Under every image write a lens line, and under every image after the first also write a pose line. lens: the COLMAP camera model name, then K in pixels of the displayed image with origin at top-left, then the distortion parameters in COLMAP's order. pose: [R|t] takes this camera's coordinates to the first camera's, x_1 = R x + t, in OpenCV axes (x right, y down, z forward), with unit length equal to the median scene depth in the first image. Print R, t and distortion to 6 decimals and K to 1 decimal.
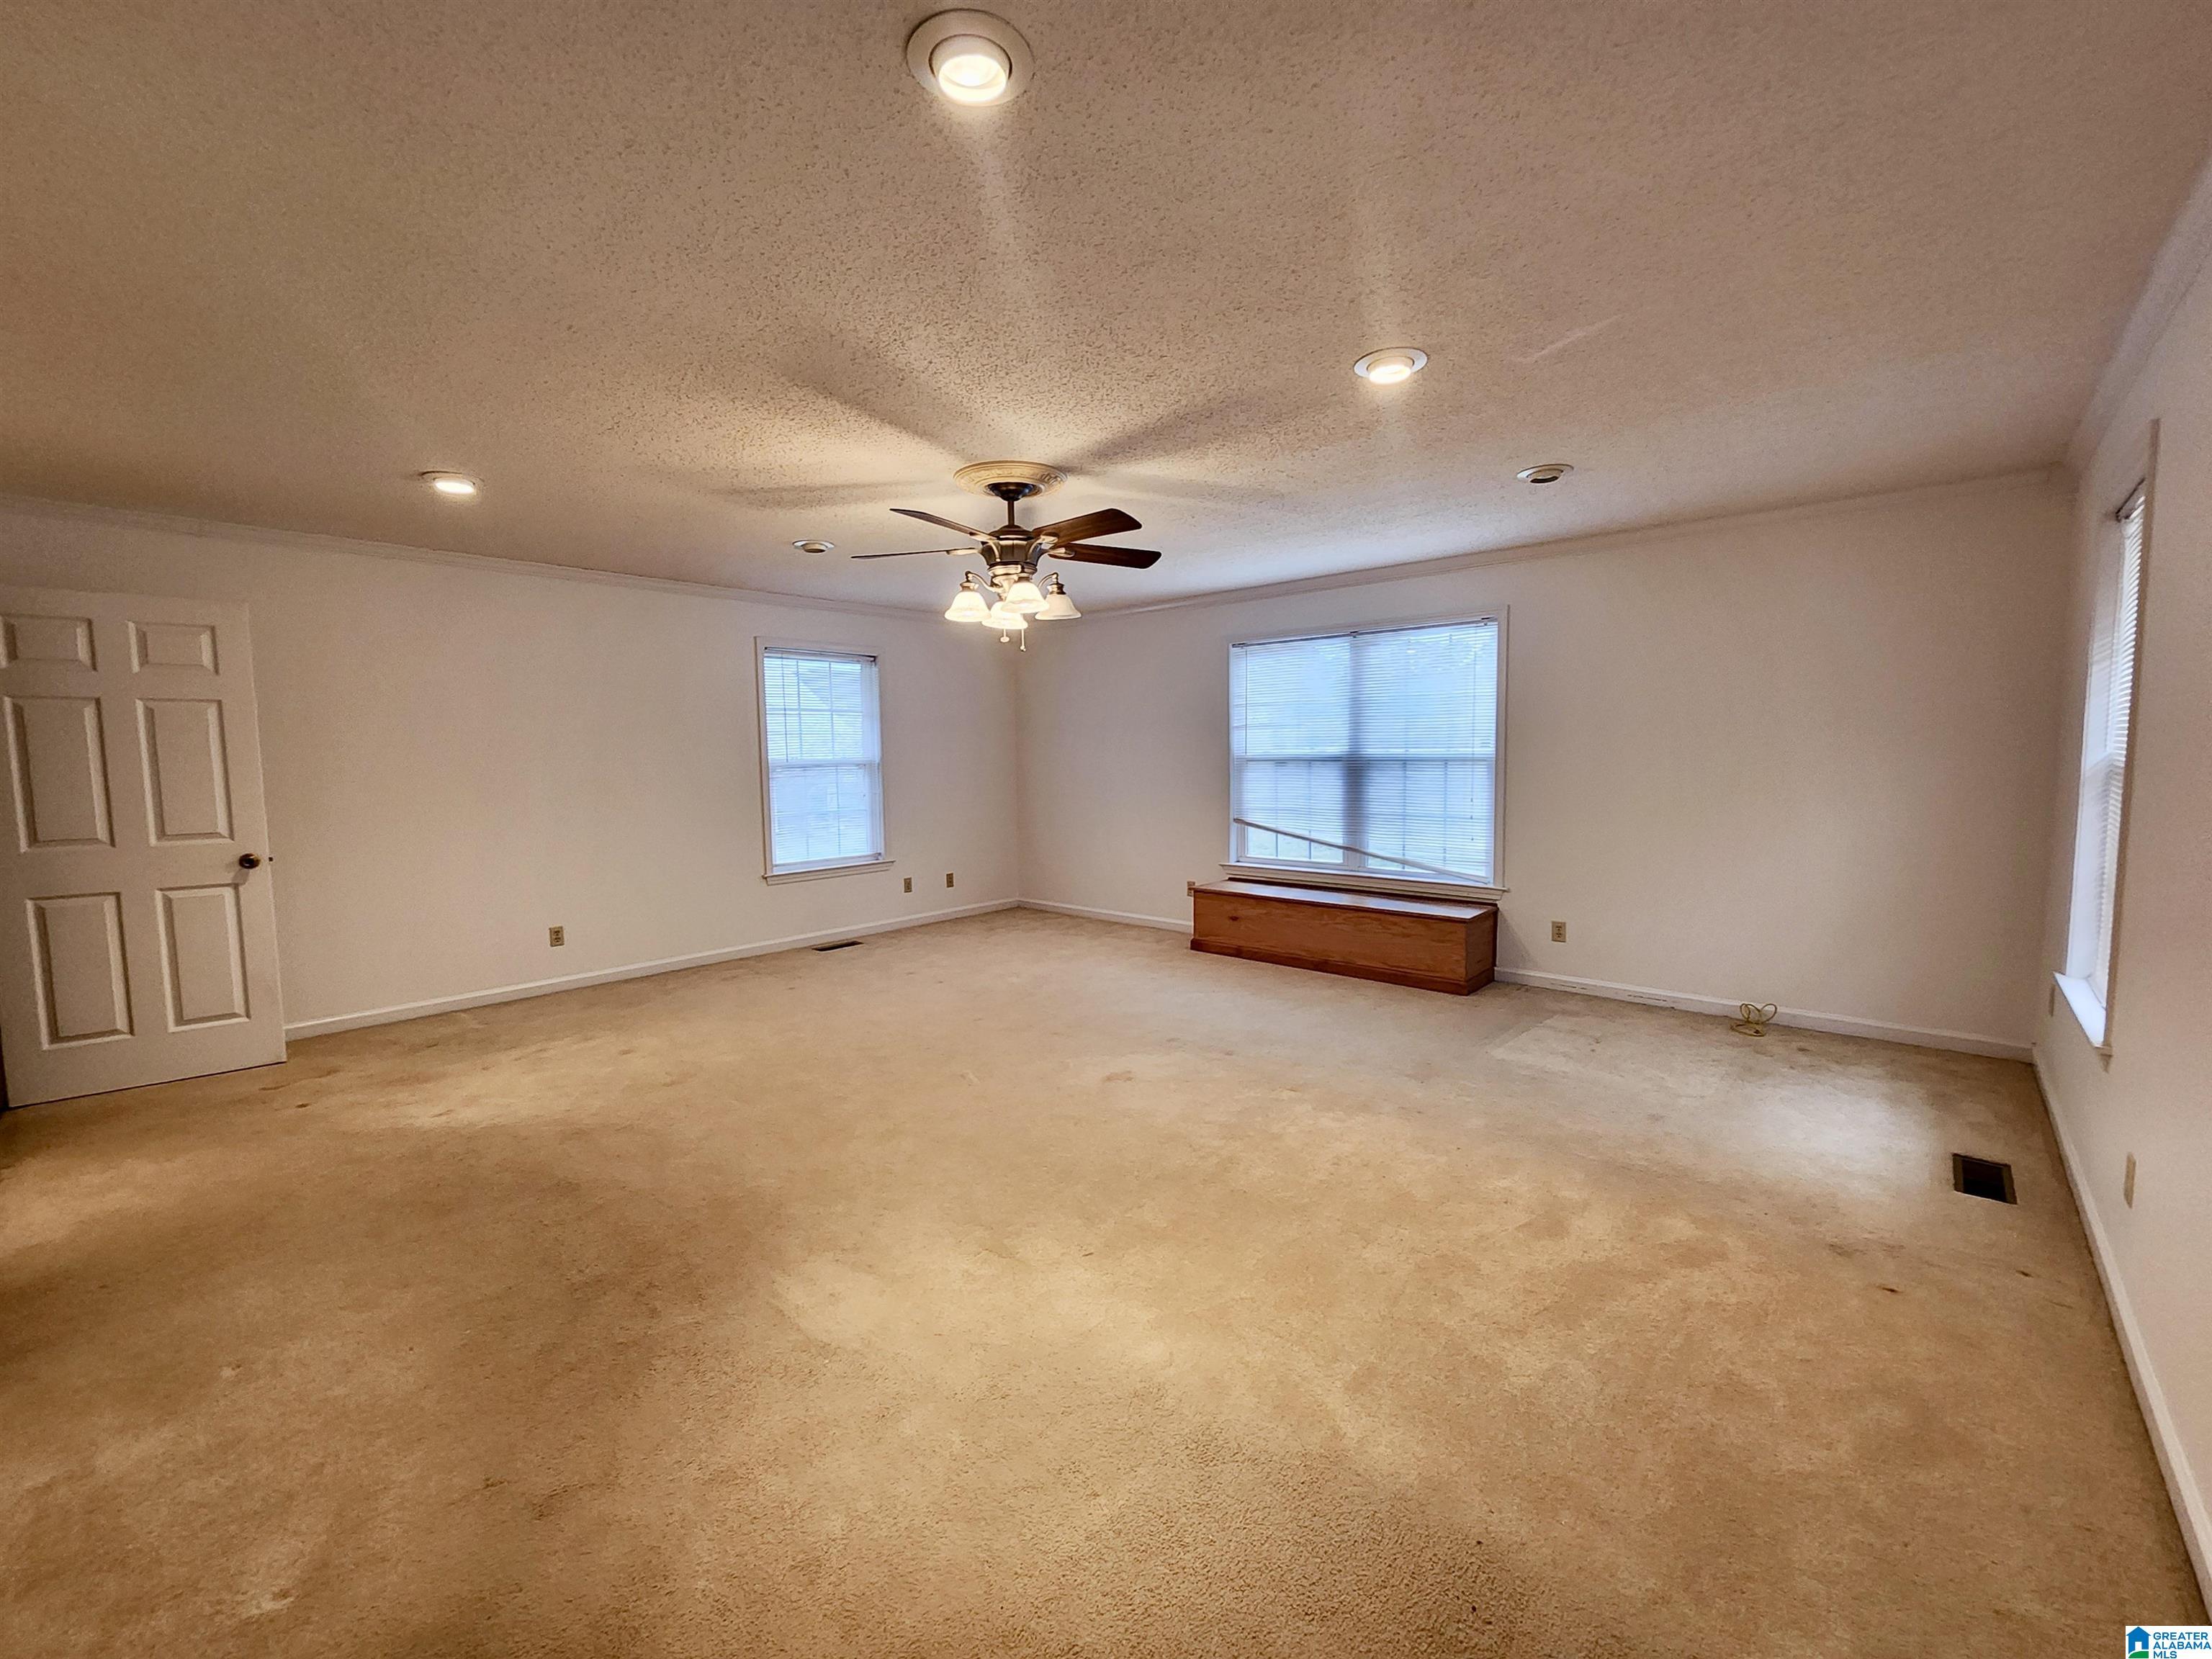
lens RADIAL K [[908.8, 0, 1112.6], [0, 908.8, 831.5], [0, 0, 1]] dist [0.002332, 0.000056]
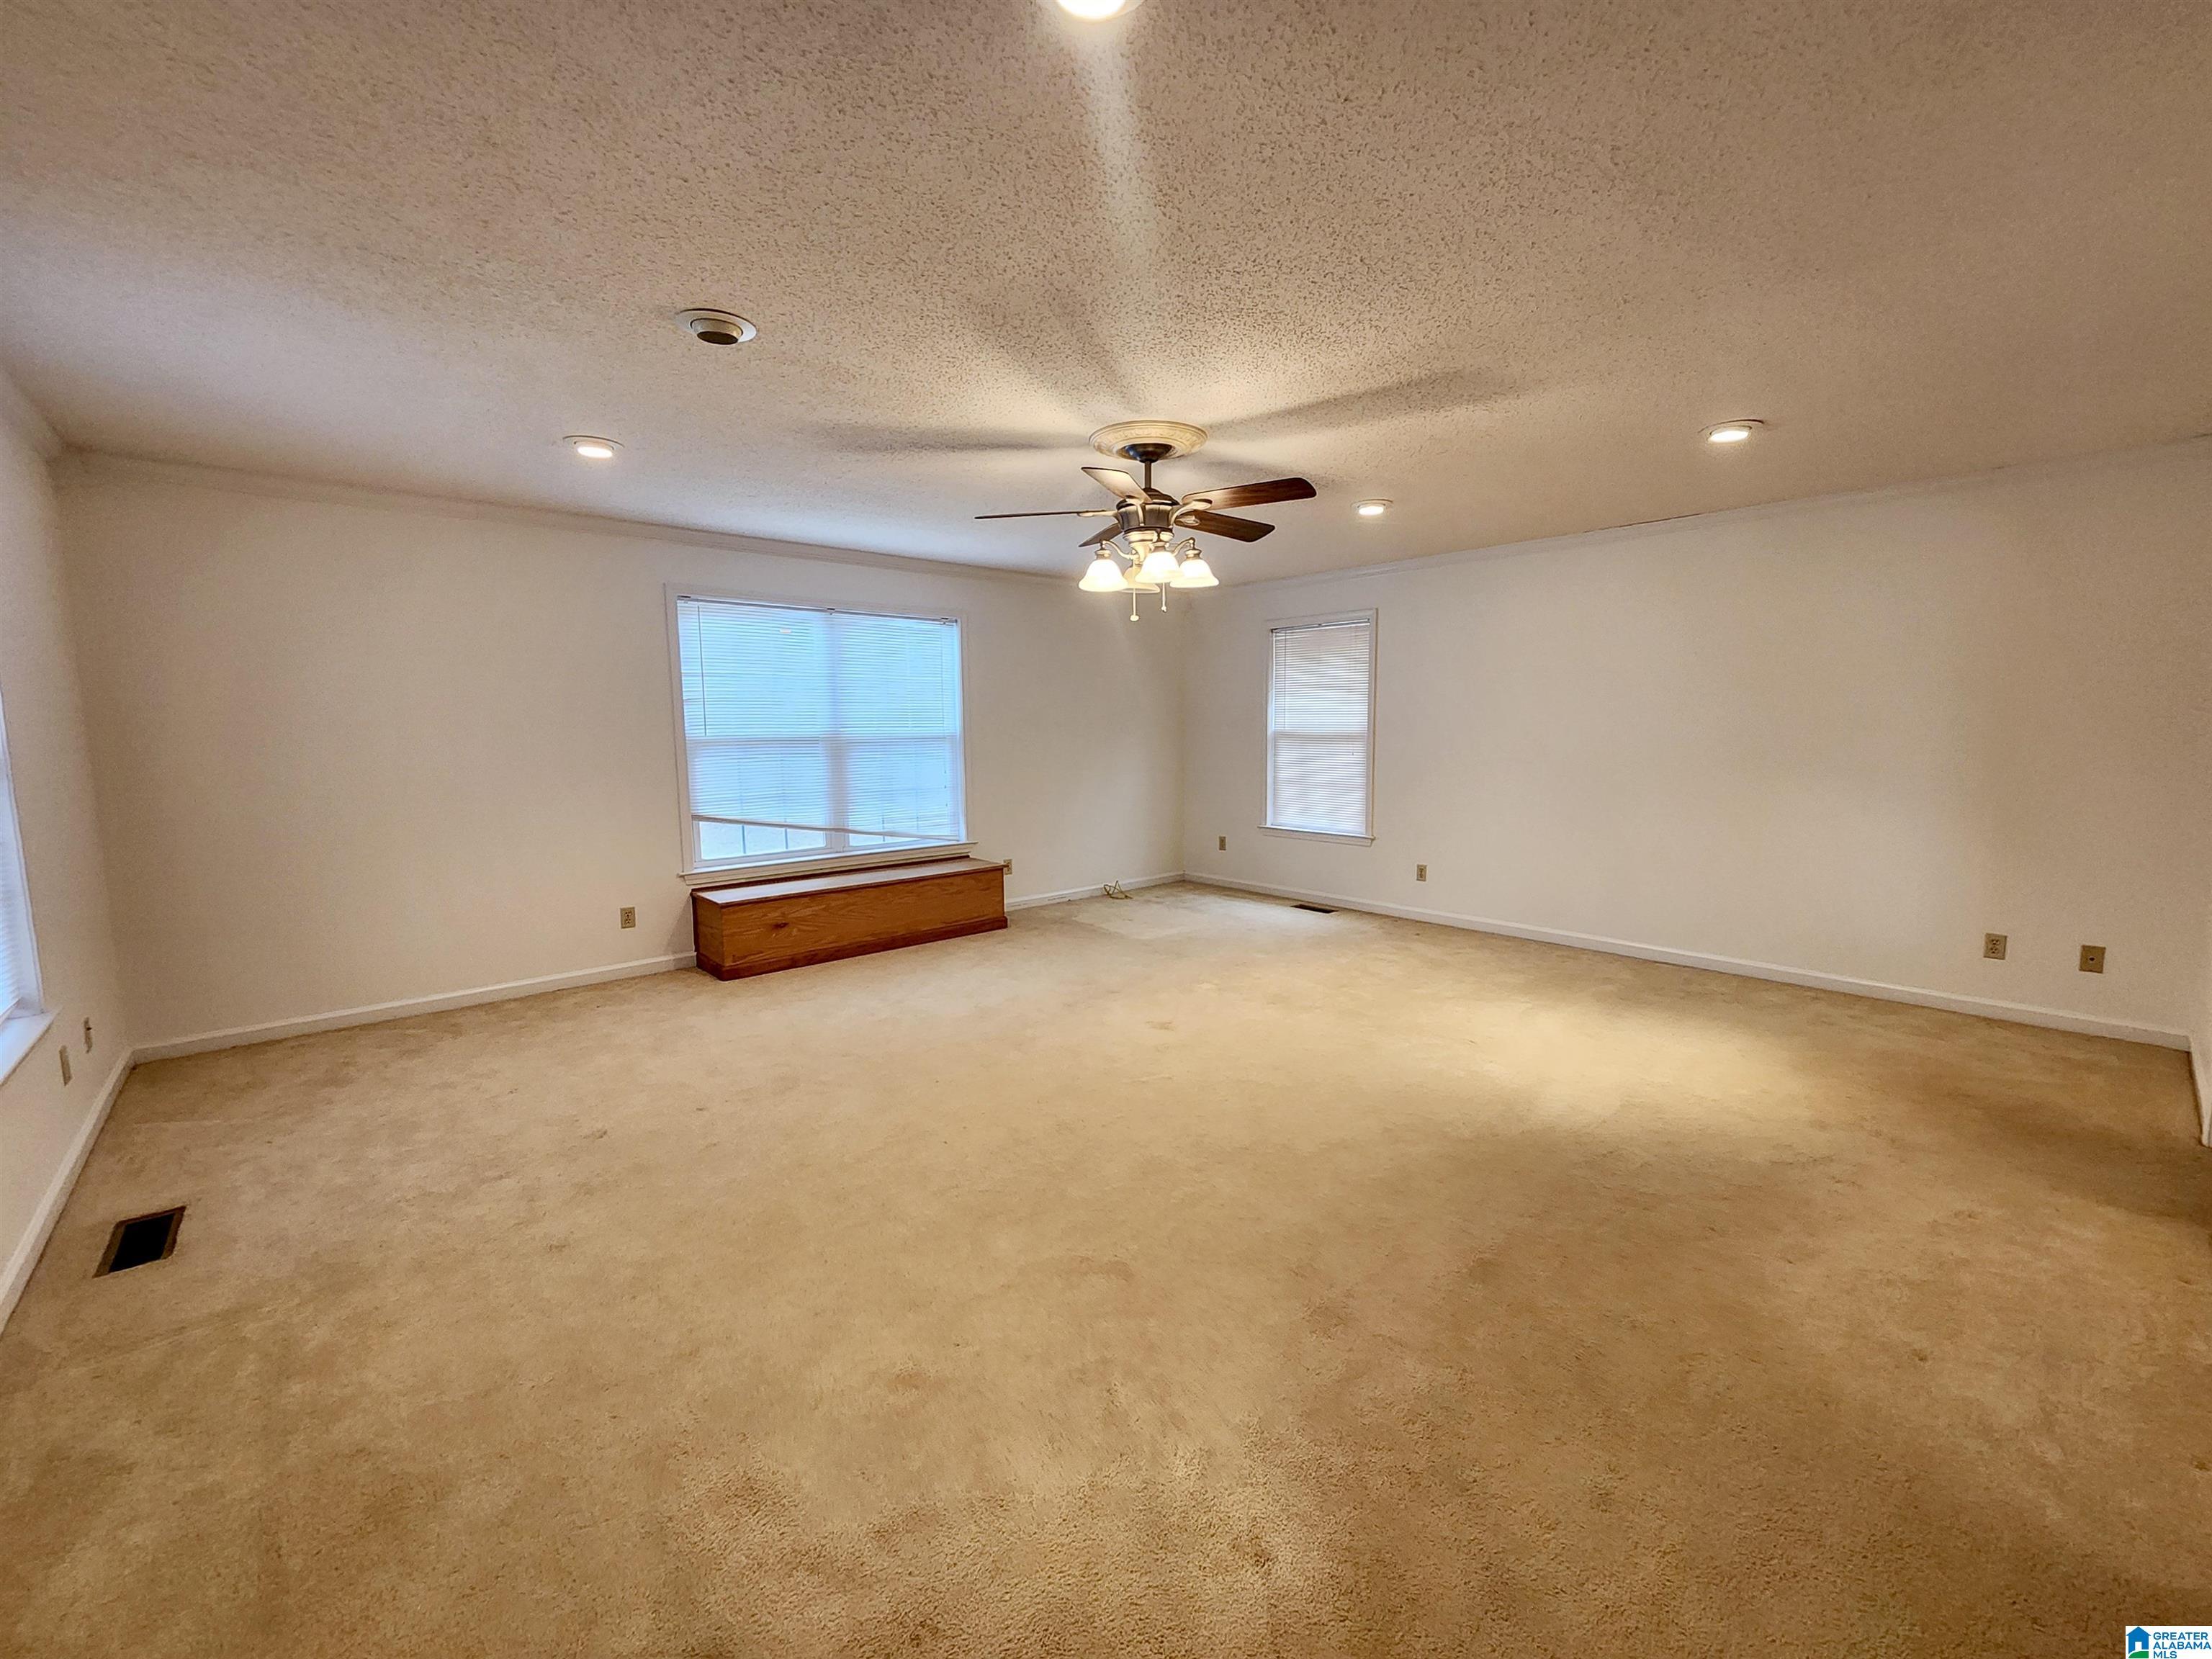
lens RADIAL K [[908.8, 0, 1112.6], [0, 908.8, 831.5], [0, 0, 1]] dist [0.002332, 0.000056]
pose [[0.108983, -0.107514, 0.988212, -0.726152], [0.094731, 0.990732, 0.097341, -0.049766], [-0.989519, 0.083006, 0.118158, 0.629061]]
